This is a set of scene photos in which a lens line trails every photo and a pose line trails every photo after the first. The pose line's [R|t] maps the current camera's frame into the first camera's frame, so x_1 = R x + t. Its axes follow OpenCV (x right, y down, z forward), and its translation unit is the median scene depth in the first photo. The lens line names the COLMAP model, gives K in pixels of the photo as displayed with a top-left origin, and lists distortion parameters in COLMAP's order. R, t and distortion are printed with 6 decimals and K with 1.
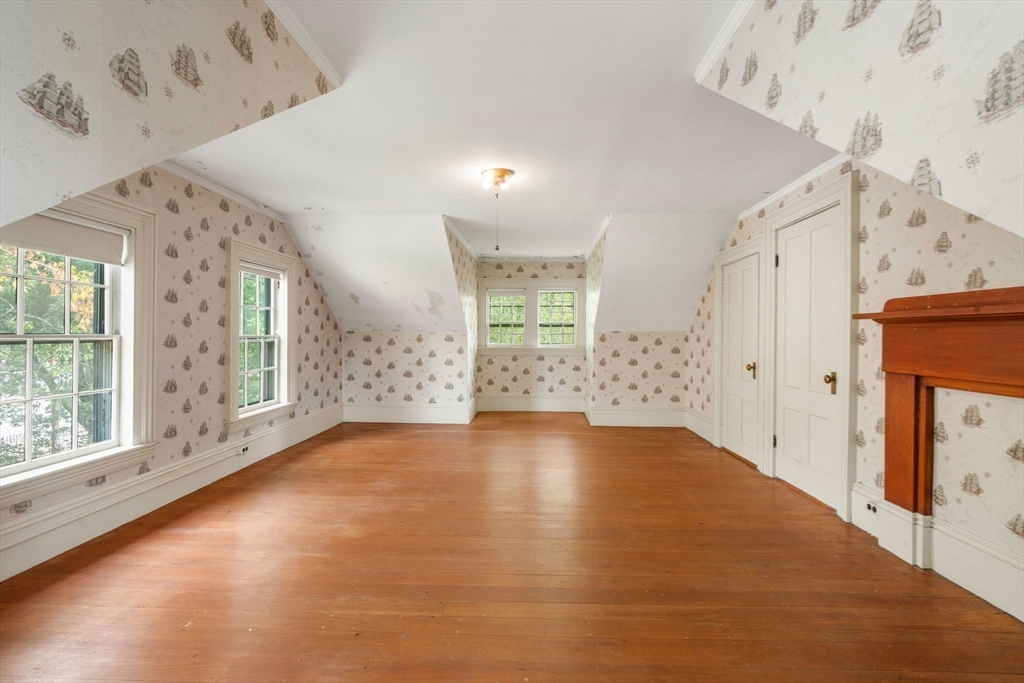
lens RADIAL K [[466.0, 0, 518.9], [0, 466.0, 322.2], [0, 0, 1]] dist [-0.021485, 0.008749]
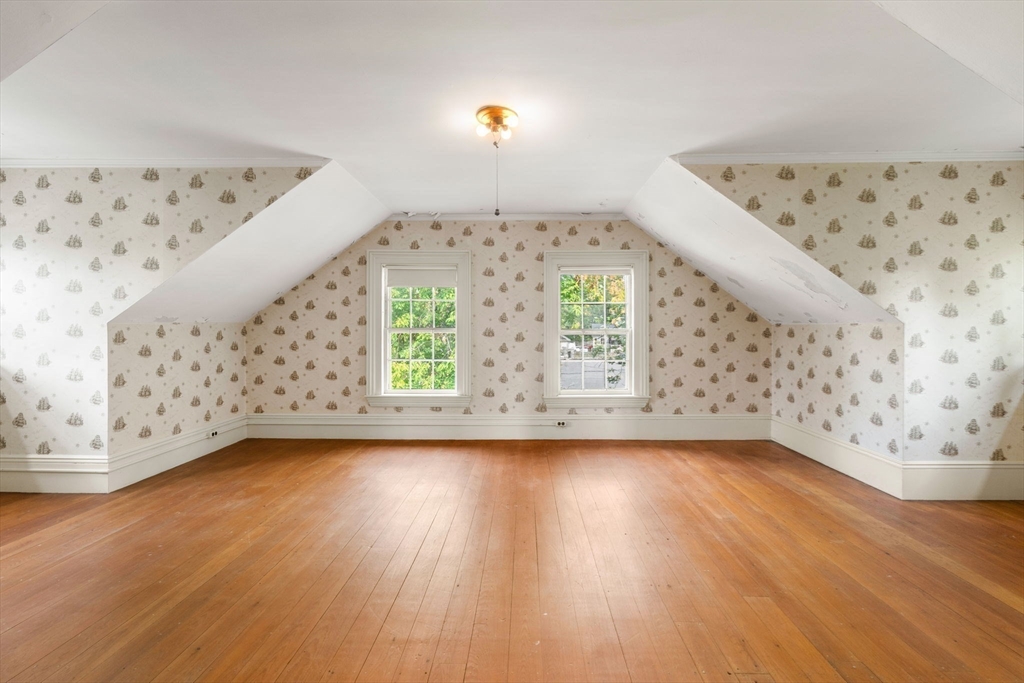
lens RADIAL K [[466.0, 0, 518.9], [0, 466.0, 322.2], [0, 0, 1]] dist [-0.021485, 0.008749]
pose [[0.009094, -0.019038, -0.999777, 0.521330], [0.025527, 0.999497, -0.018801, 0.026773], [0.999633, -0.025350, 0.009575, 0.746260]]
